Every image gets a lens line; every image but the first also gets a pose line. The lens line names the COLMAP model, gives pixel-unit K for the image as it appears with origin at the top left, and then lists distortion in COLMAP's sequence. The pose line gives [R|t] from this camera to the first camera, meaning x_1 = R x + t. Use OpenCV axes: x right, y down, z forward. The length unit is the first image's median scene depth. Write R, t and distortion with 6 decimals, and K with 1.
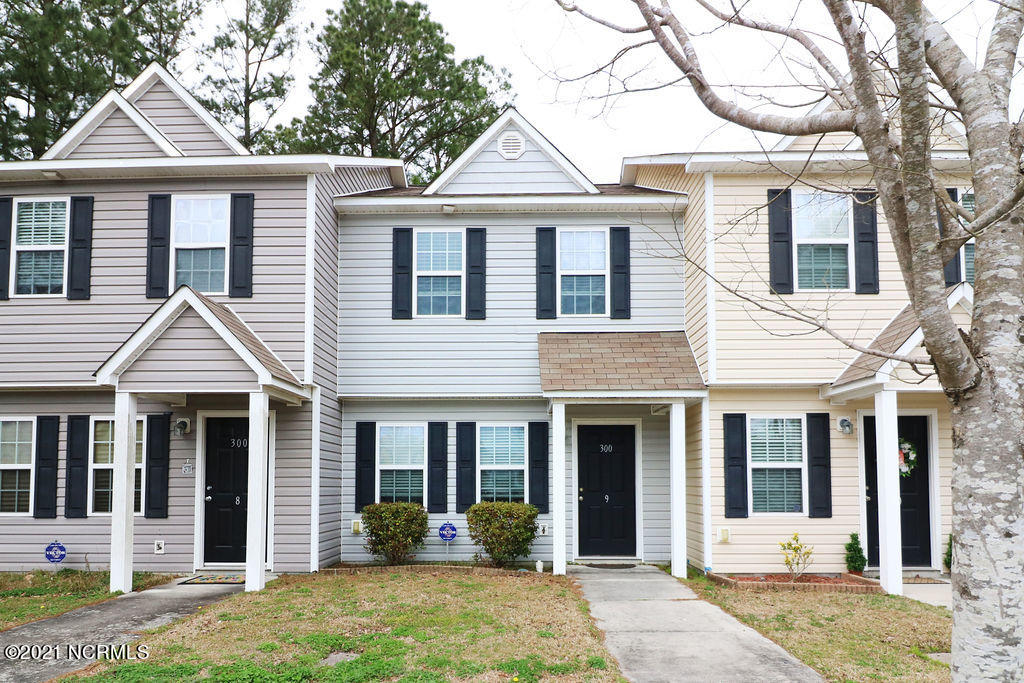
lens RADIAL K [[655.0, 0, 515.8], [0, 655.0, 445.8], [0, 0, 1]] dist [0.021960, 0.000082]
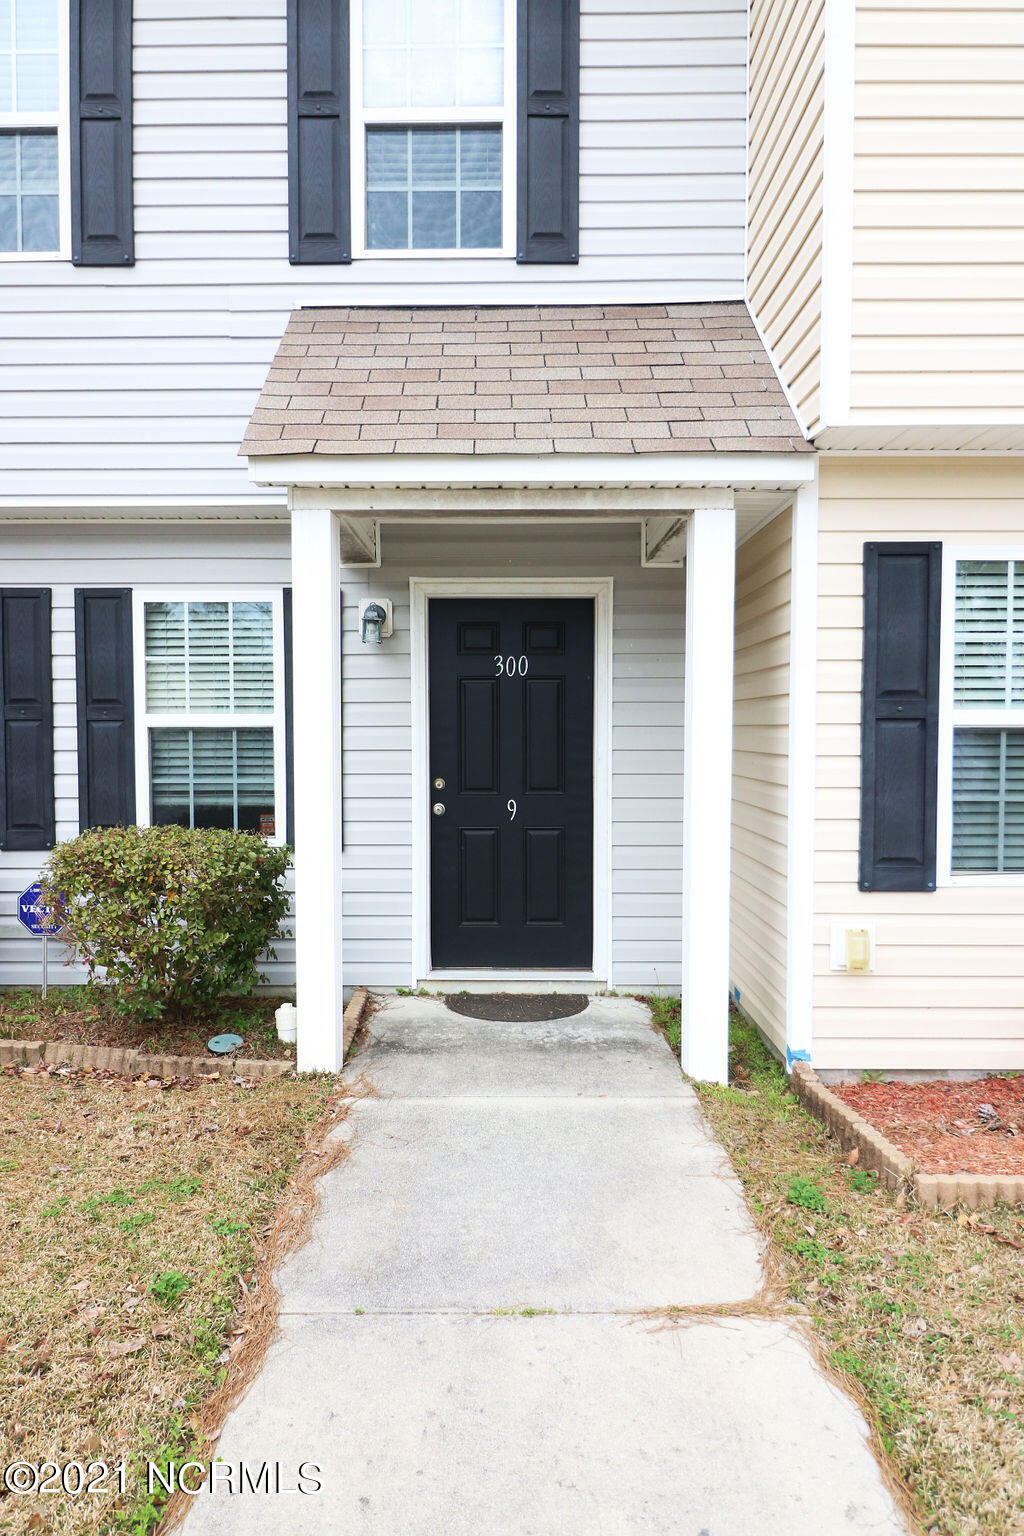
lens RADIAL K [[927.5, 0, 512.0], [0, 927.5, 768.0], [0, 0, 1]] dist [0.003005, -0.000173]
pose [[0.999999, 0.000315, 0.001701, 0.144058], [-0.000478, 0.995328, 0.096553, 0.010823], [-0.001663, -0.096554, 0.995326, 0.528751]]
